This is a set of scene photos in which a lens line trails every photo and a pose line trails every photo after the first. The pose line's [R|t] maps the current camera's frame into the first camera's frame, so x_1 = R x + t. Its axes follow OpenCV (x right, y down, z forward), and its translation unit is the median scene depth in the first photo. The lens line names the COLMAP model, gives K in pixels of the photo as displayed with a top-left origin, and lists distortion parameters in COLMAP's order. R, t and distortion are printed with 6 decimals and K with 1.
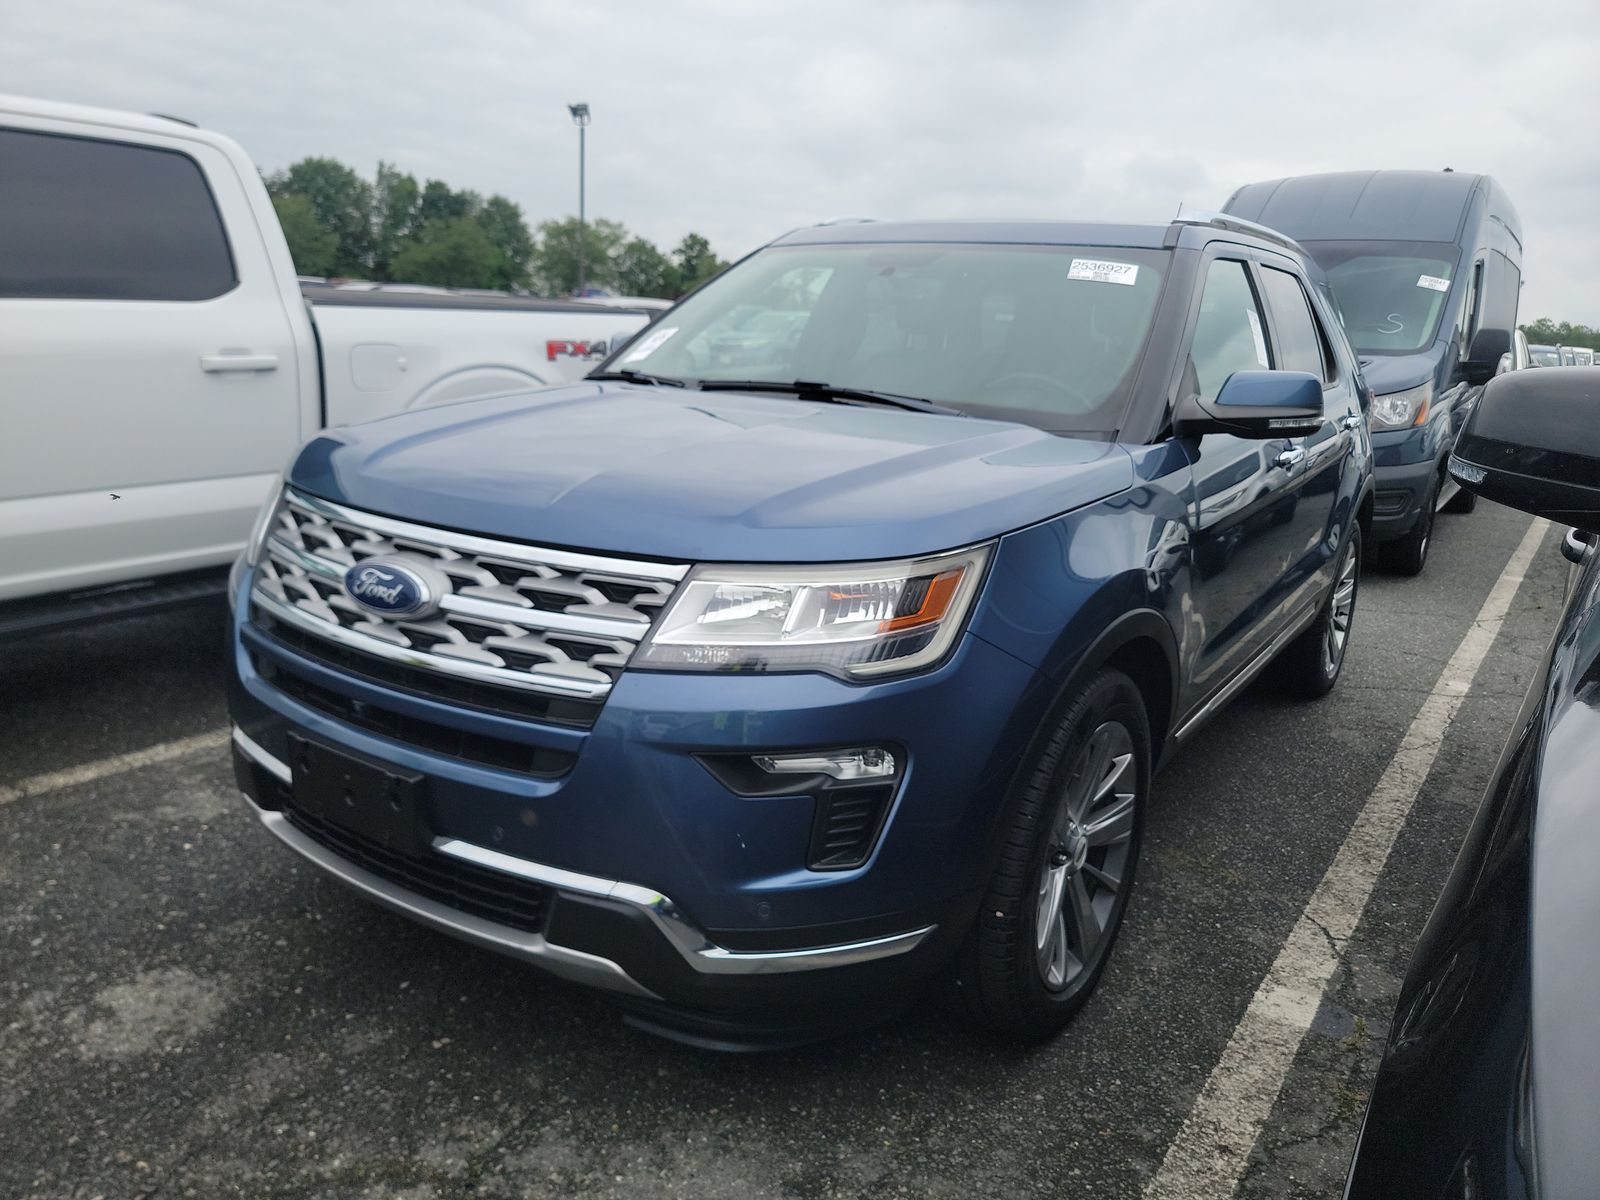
lens RADIAL K [[1104.1, 0, 796.0], [0, 1104.1, 576.3], [0, 0, 1]] dist [0.085860, -0.079972]
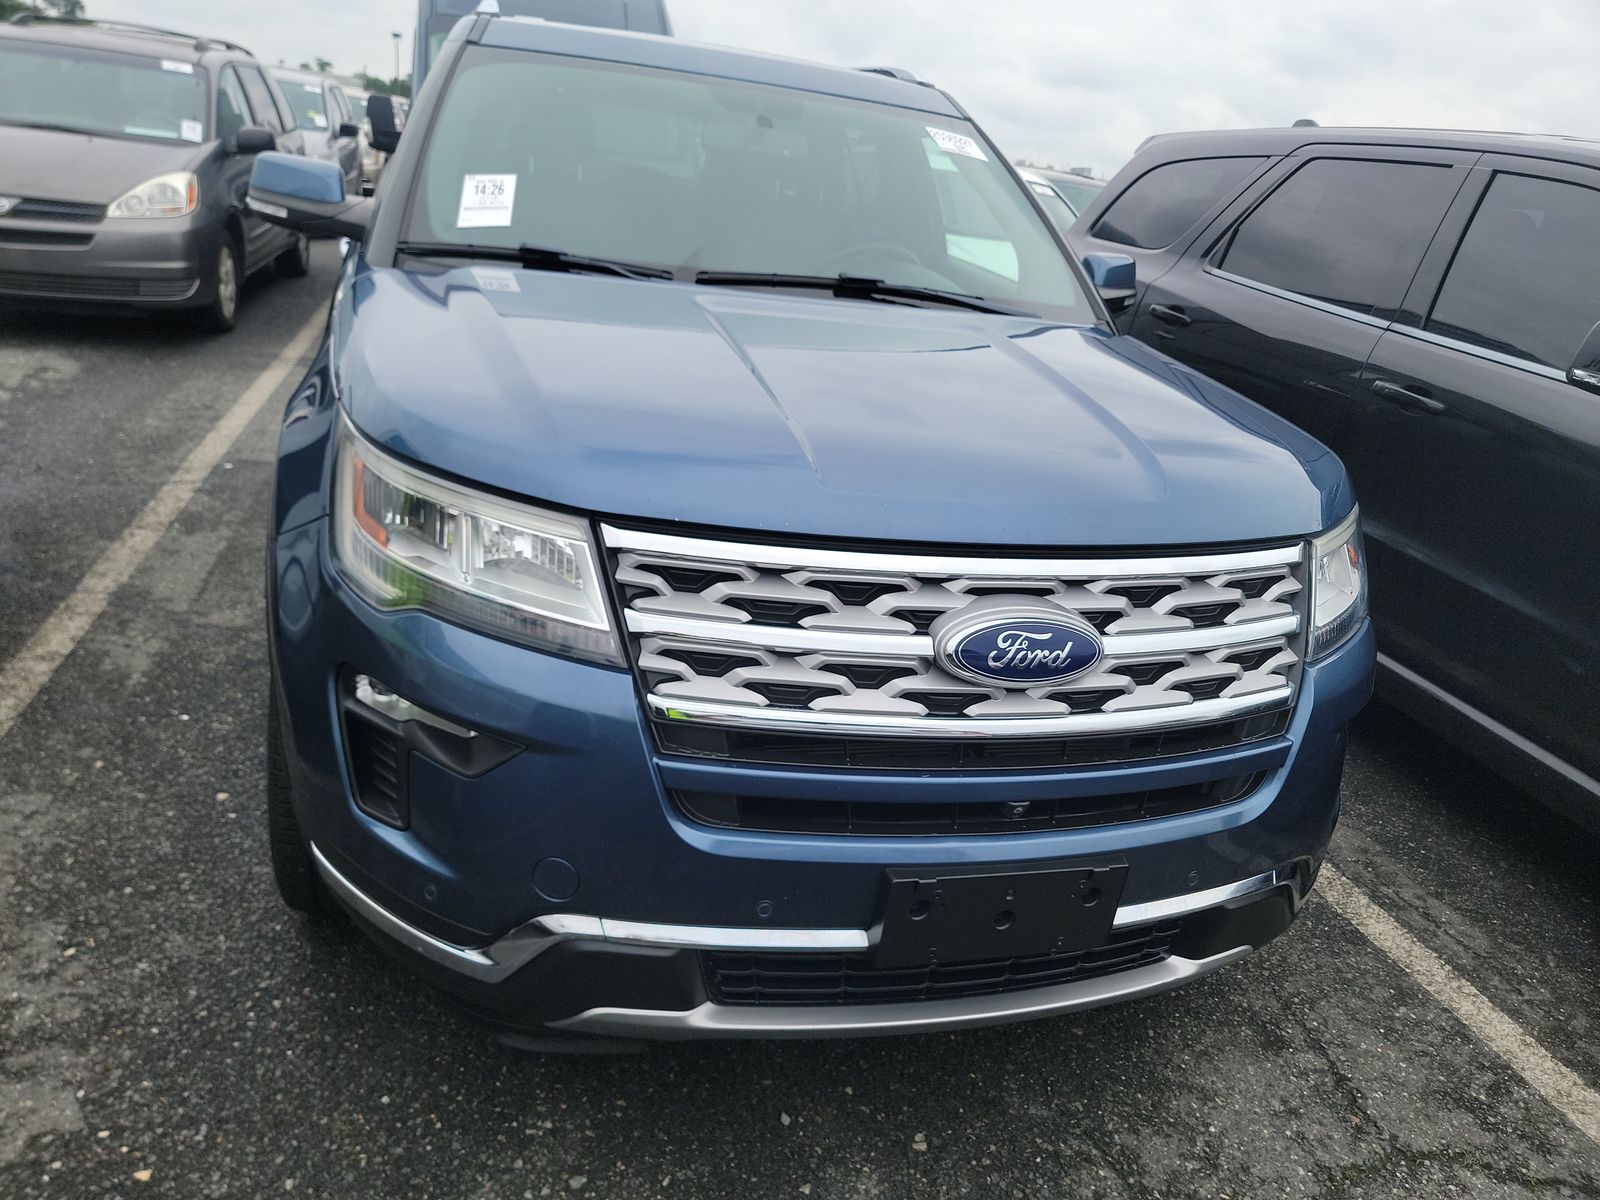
lens RADIAL K [[1104.1, 0, 796.0], [0, 1104.1, 576.3], [0, 0, 1]] dist [0.085860, -0.079972]
pose [[0.648963, -0.233081, 0.724238, -0.974056], [0.079771, 0.967516, 0.239894, -0.223446], [-0.756626, -0.097909, 0.646476, 0.624733]]
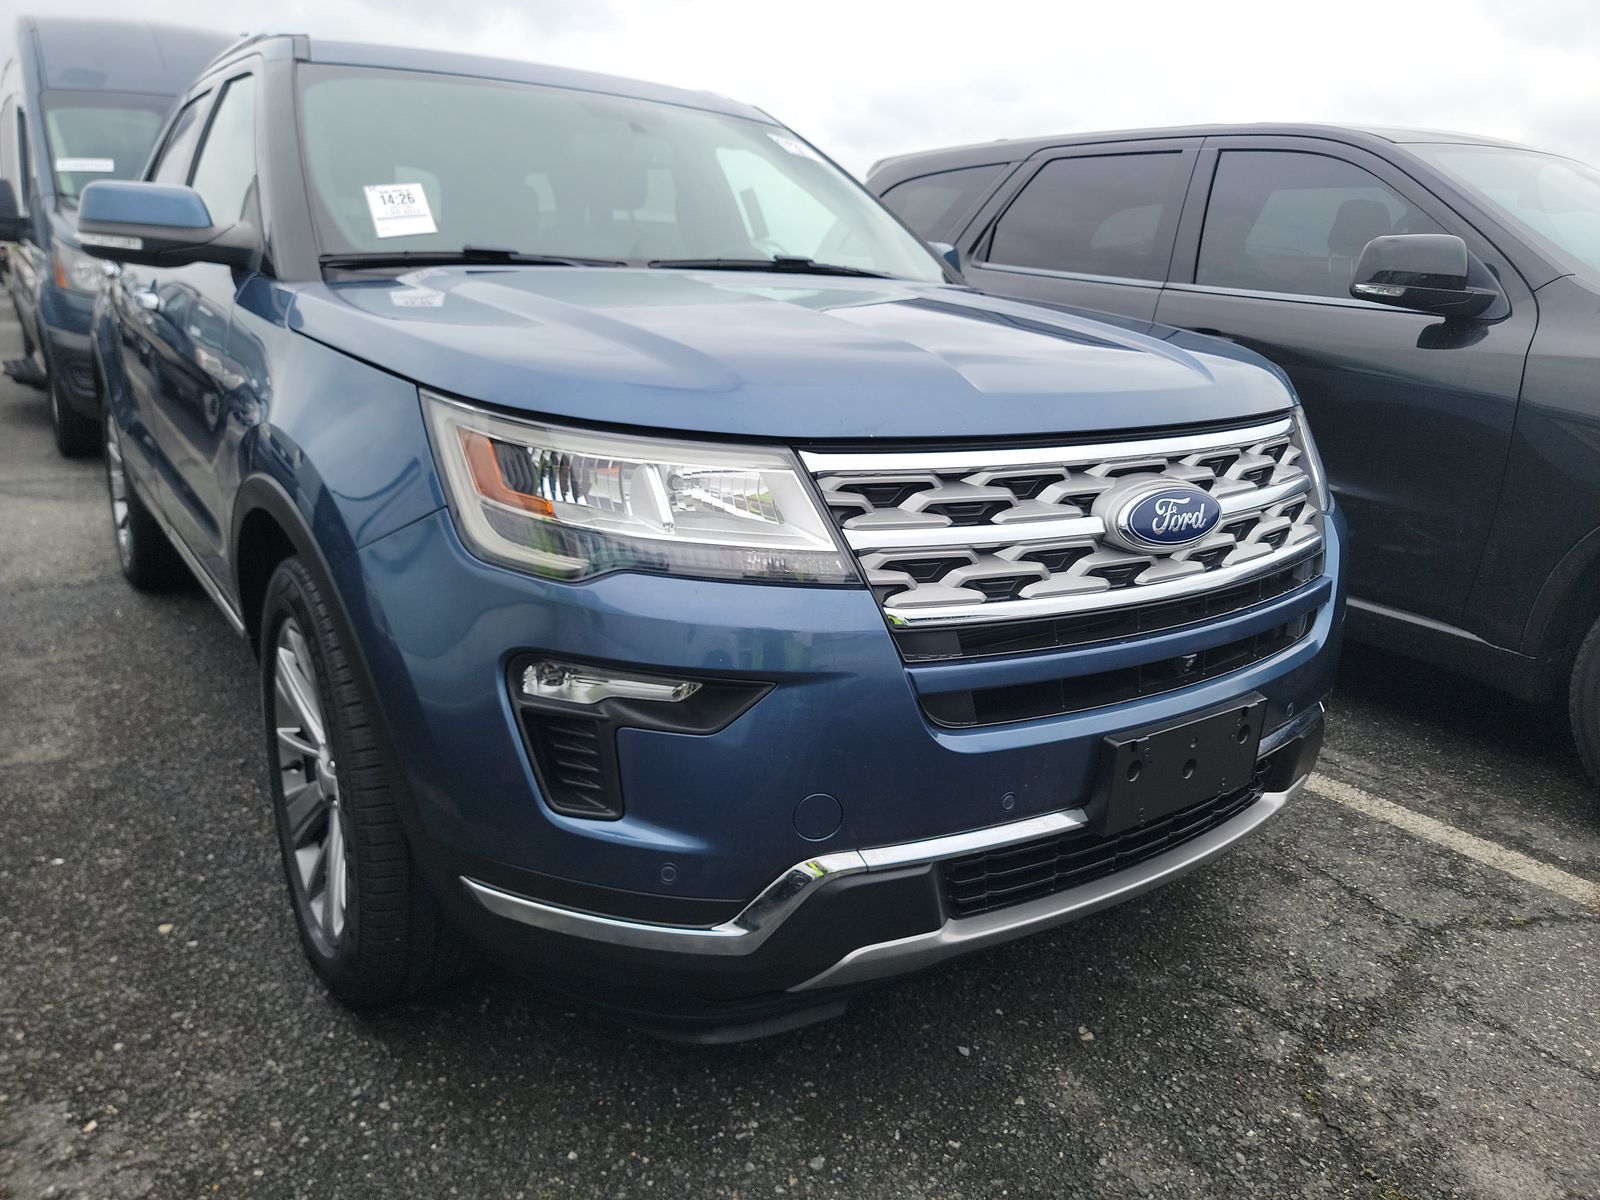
lens RADIAL K [[1104.1, 0, 796.0], [0, 1104.1, 576.3], [0, 0, 1]] dist [0.085860, -0.079972]
pose [[0.349194, -0.268353, 0.897803, -1.187033], [0.182294, 0.959265, 0.215822, -0.171089], [-0.919148, 0.088300, 0.383889, 0.920522]]
